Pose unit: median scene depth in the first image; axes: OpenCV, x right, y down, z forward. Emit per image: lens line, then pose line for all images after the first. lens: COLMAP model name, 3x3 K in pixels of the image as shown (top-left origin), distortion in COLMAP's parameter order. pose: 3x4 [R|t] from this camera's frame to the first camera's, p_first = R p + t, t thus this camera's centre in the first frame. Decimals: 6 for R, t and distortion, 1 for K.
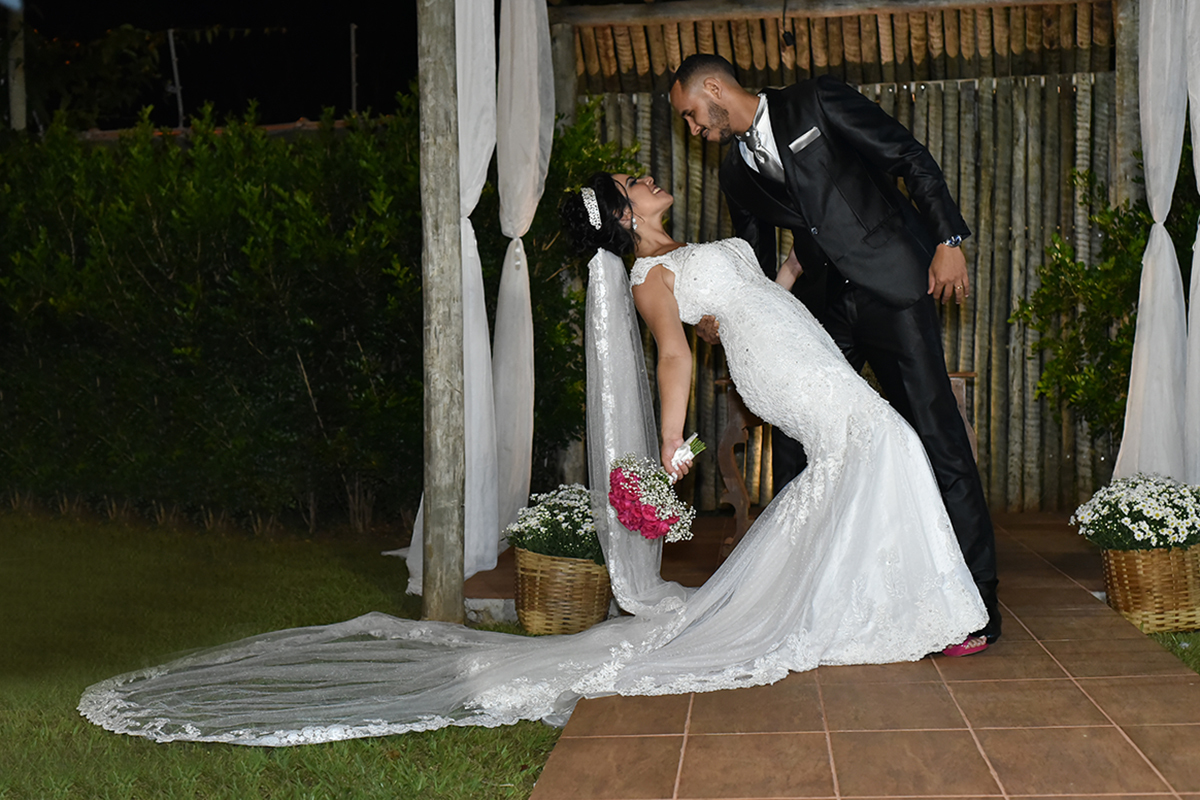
lens RADIAL K [[1796.7, 0, 599.6], [0, 1796.7, 395.1], [0, 0, 1]] dist [-0.001806, 0.000000]
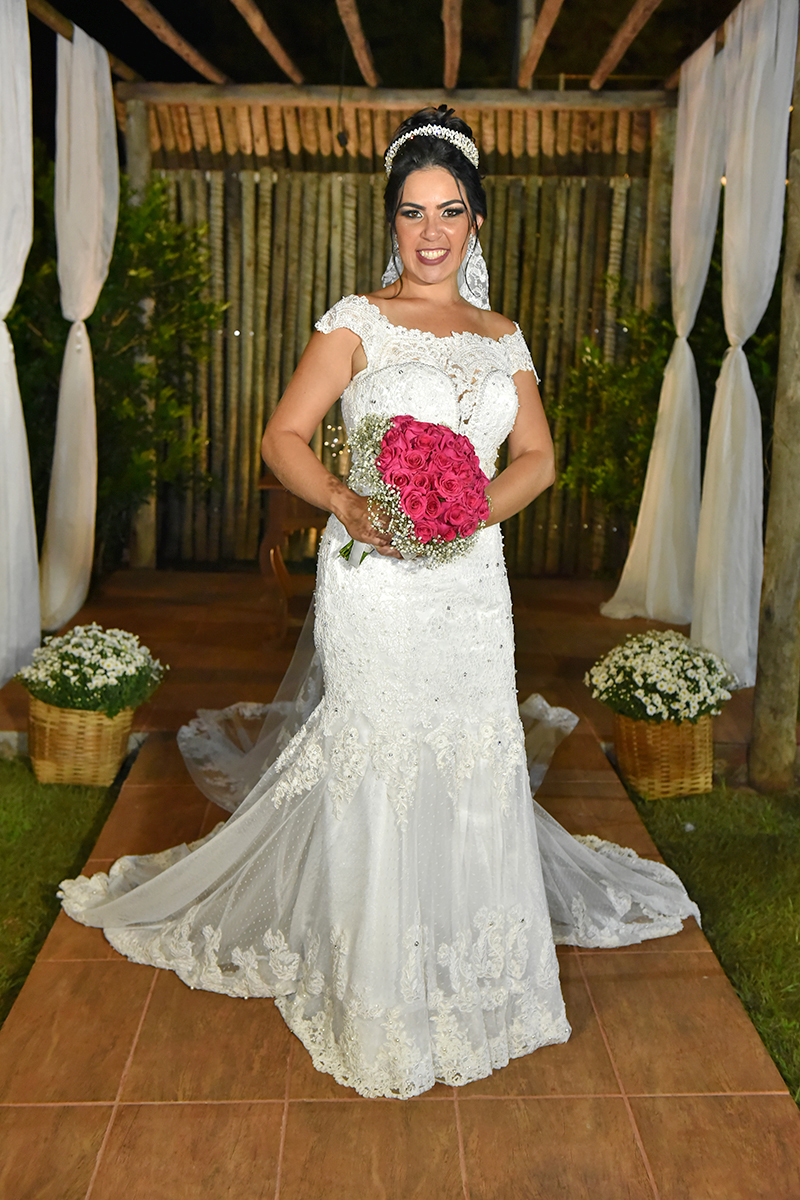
lens RADIAL K [[1332.0, 0, 397.5], [0, 1332.0, 595.4], [0, 0, 1]] dist [-0.010380, 0.000000]
pose [[0.992660, 0.015521, 0.119940, 0.042464], [-0.036353, 0.984161, 0.173511, -0.065006], [-0.115347, -0.176598, 0.977501, 0.183109]]
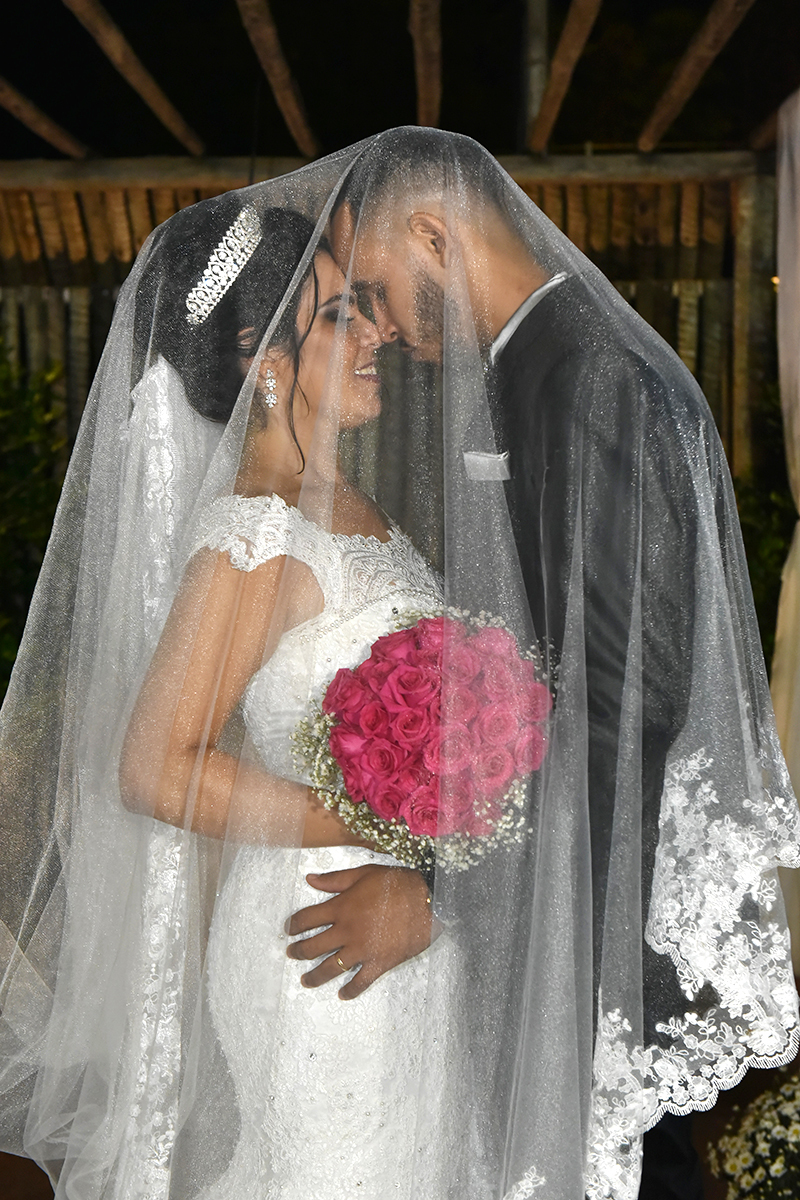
lens RADIAL K [[1756.7, 0, 396.9], [0, 1756.7, 607.6], [0, 0, 1]] dist [0.009091, 0.000000]
pose [[0.991524, 0.005054, 0.129829, 0.062516], [-0.009983, 0.999253, 0.037339, -0.073548], [-0.129543, -0.038318, 0.990833, 0.311792]]
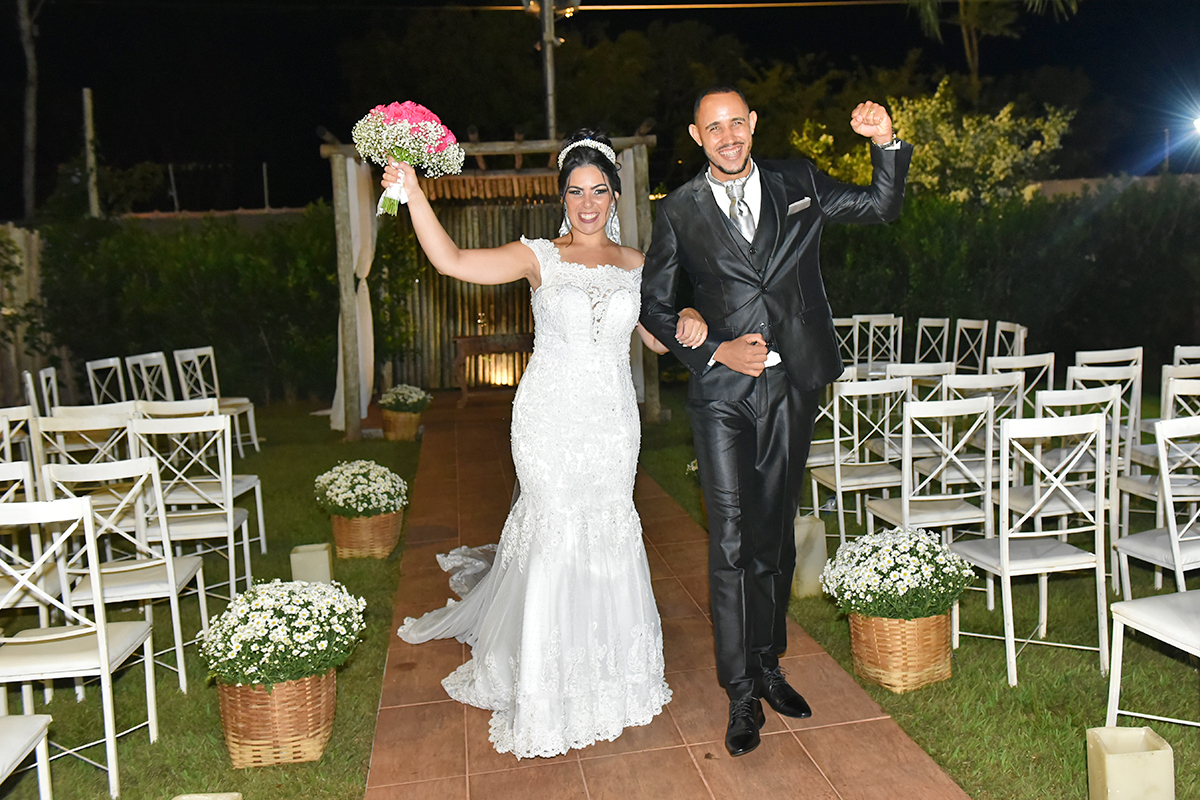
lens RADIAL K [[1071.4, 0, 663.3], [0, 1071.4, 352.4], [0, 0, 1]] dist [-0.018530, -0.007663]
pose [[0.960117, -0.037919, 0.277014, -0.055624], [0.025069, 0.998445, 0.049786, -0.046145], [-0.278471, -0.040856, 0.959575, -0.431840]]
